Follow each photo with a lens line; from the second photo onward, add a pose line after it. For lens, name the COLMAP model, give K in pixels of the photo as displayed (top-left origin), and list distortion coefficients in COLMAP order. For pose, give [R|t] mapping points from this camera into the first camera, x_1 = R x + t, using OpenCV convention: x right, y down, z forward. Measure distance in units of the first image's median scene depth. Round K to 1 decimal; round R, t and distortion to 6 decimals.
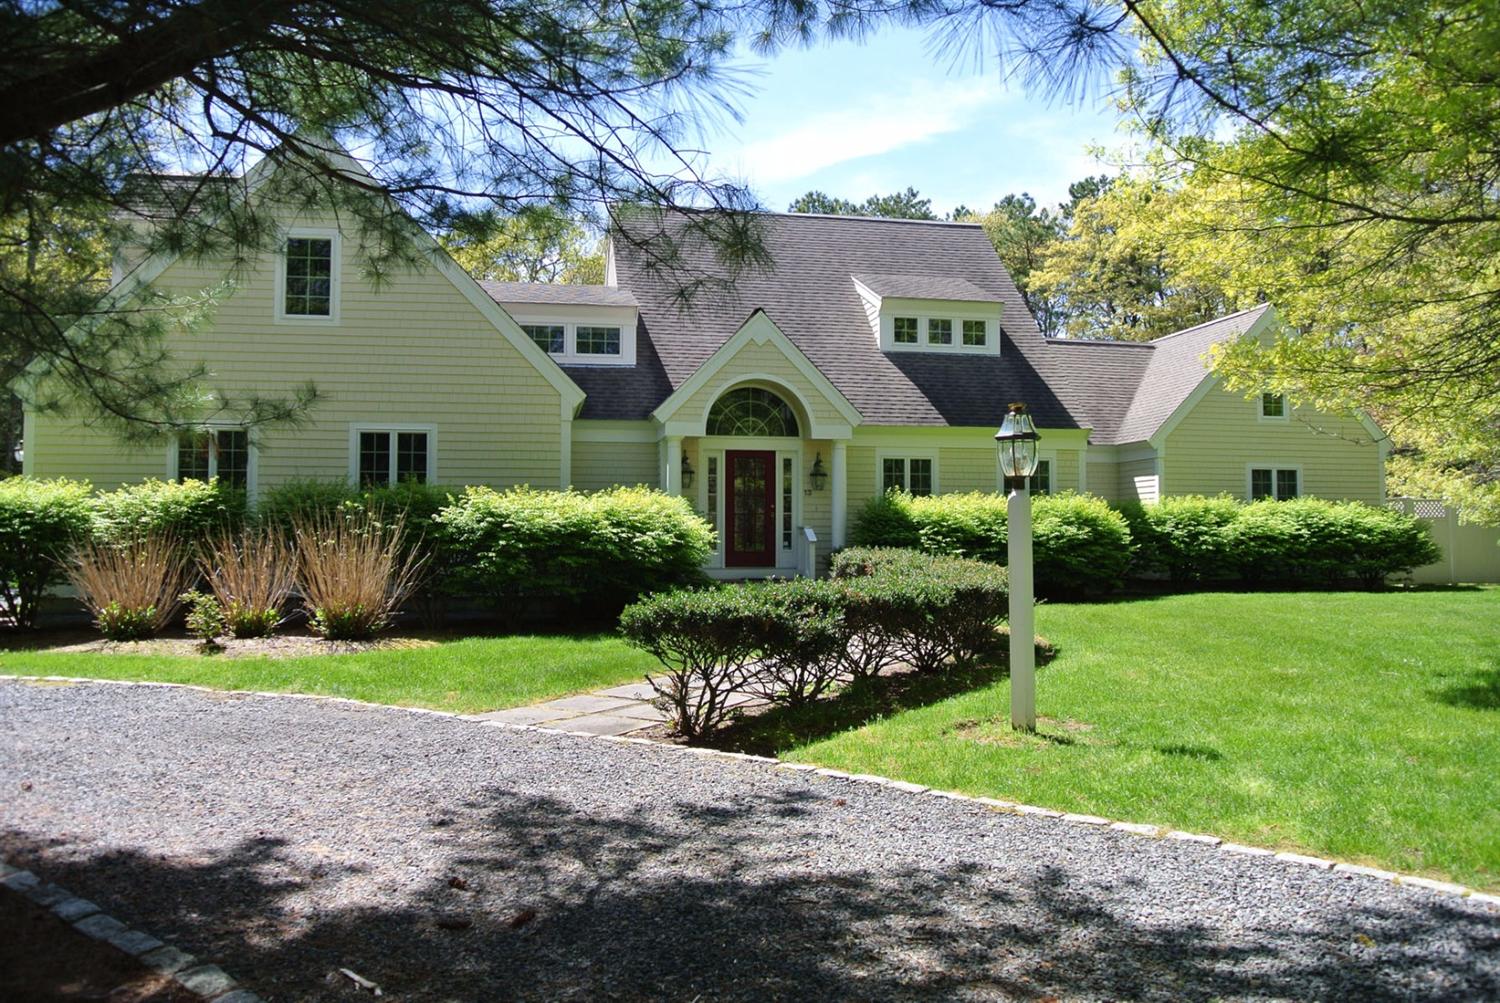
lens RADIAL K [[1150.2, 0, 750.3], [0, 1150.2, 503.1], [0, 0, 1]] dist [-0.079684, 0.026373]
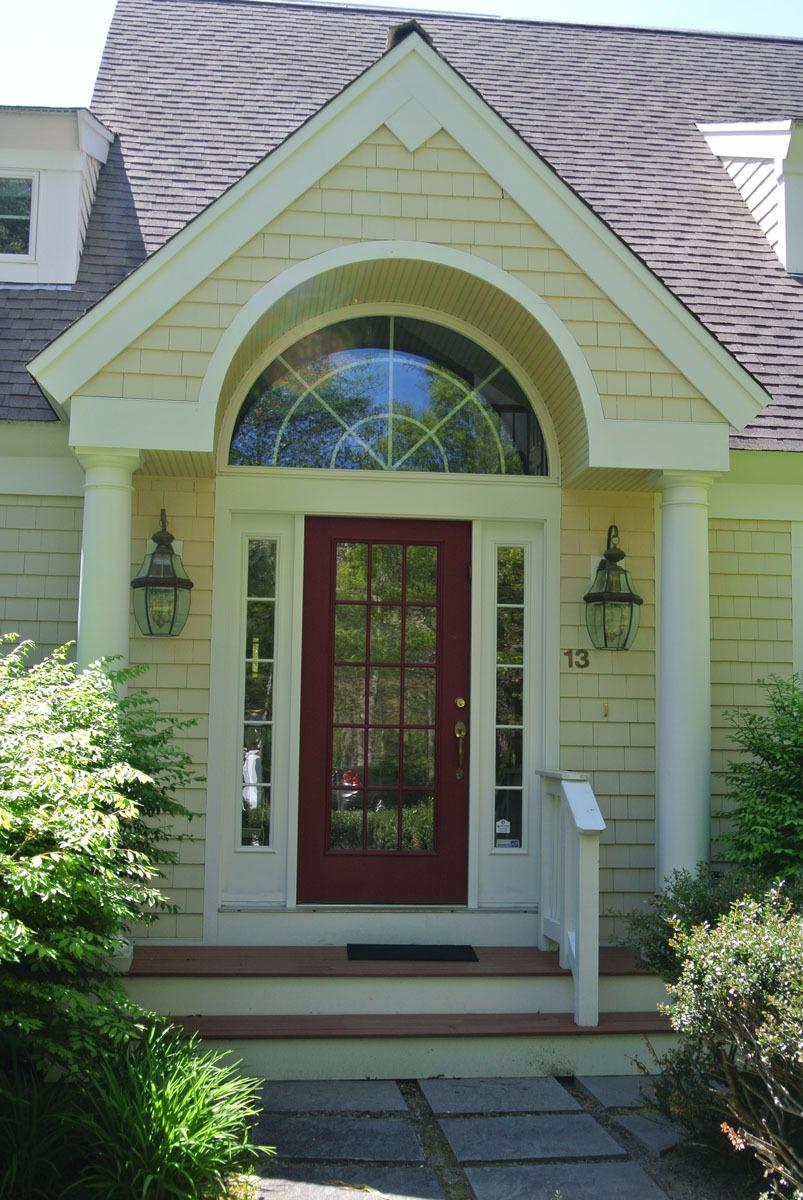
lens RADIAL K [[1510.1, 0, 401.2], [0, 1510.1, 599.2], [0, 0, 1]] dist [0.002146, 0.000000]
pose [[0.996693, 0.004109, -0.081155, 0.036476], [-0.009408, 0.997840, -0.065016, 0.001746], [0.080713, 0.065564, 0.994579, 0.606581]]
